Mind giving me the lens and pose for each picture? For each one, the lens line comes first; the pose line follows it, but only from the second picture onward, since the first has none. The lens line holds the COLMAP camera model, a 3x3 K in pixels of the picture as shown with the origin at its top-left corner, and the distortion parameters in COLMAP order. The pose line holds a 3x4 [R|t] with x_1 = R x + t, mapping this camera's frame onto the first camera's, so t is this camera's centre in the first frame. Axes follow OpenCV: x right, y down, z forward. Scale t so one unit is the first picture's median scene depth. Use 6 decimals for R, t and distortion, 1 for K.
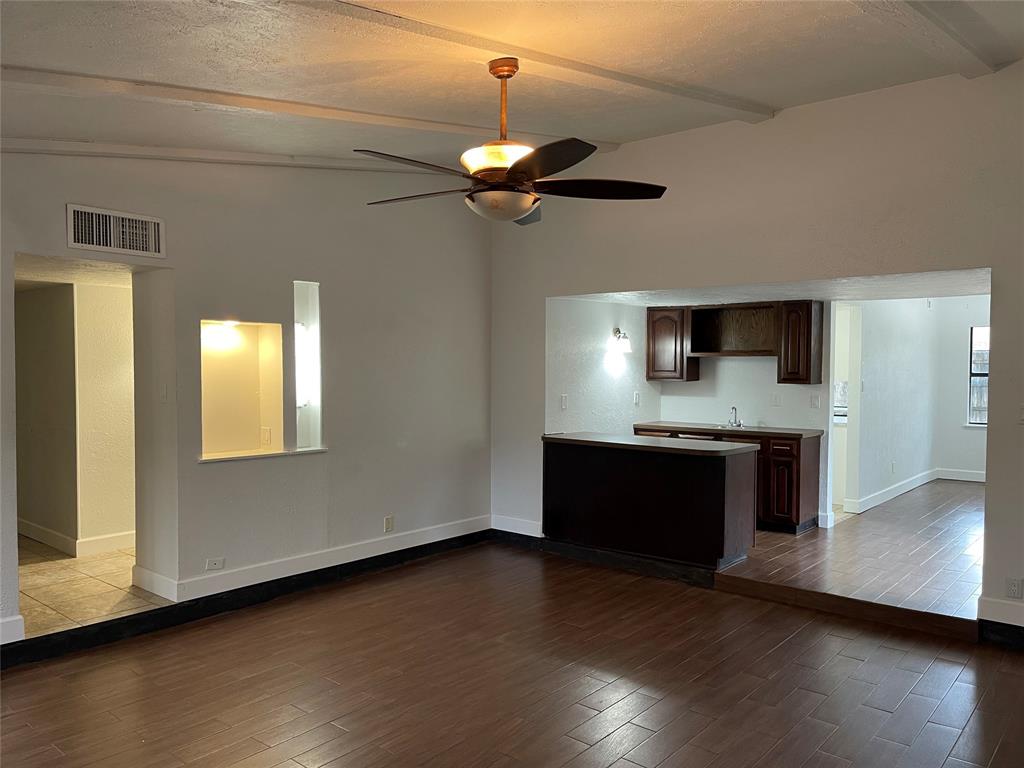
lens RADIAL K [[771.7, 0, 513.7], [0, 771.7, 386.2], [0, 0, 1]] dist [0.037683, -0.024707]
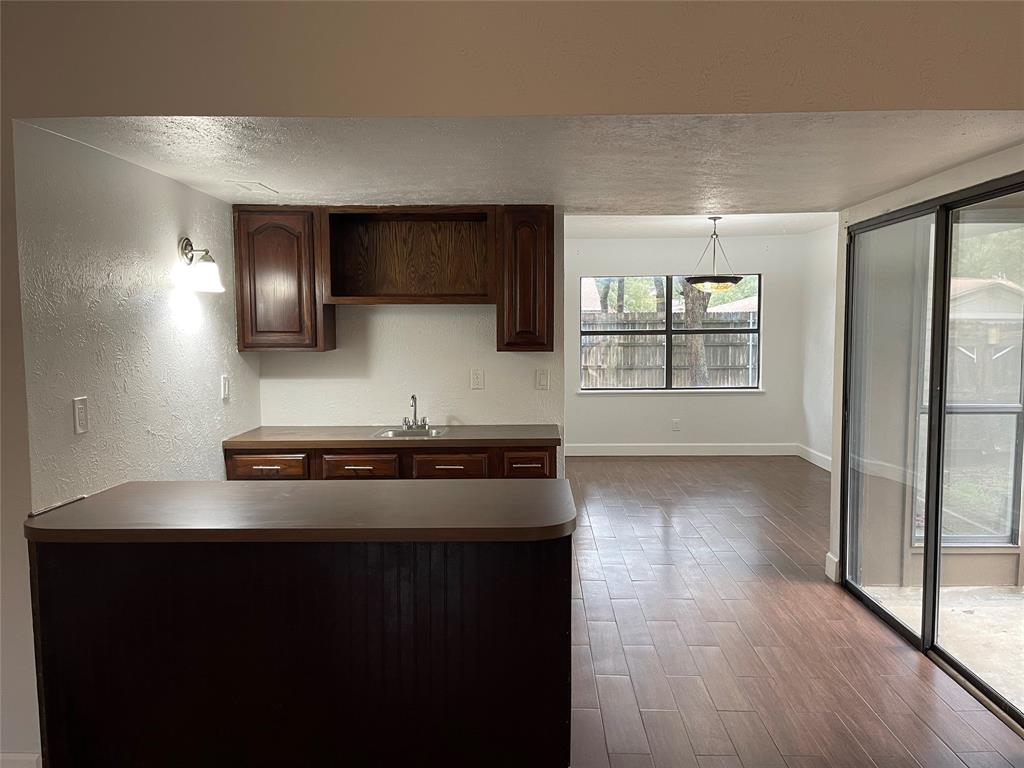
lens RADIAL K [[771.7, 0, 516.6], [0, 771.7, 389.0], [0, 0, 1]] dist [0.037683, -0.024707]
pose [[0.774639, -0.059024, 0.629643, -0.008362], [0.025727, 0.997752, 0.061880, -0.009941], [-0.631880, -0.031736, 0.774417, 0.509713]]
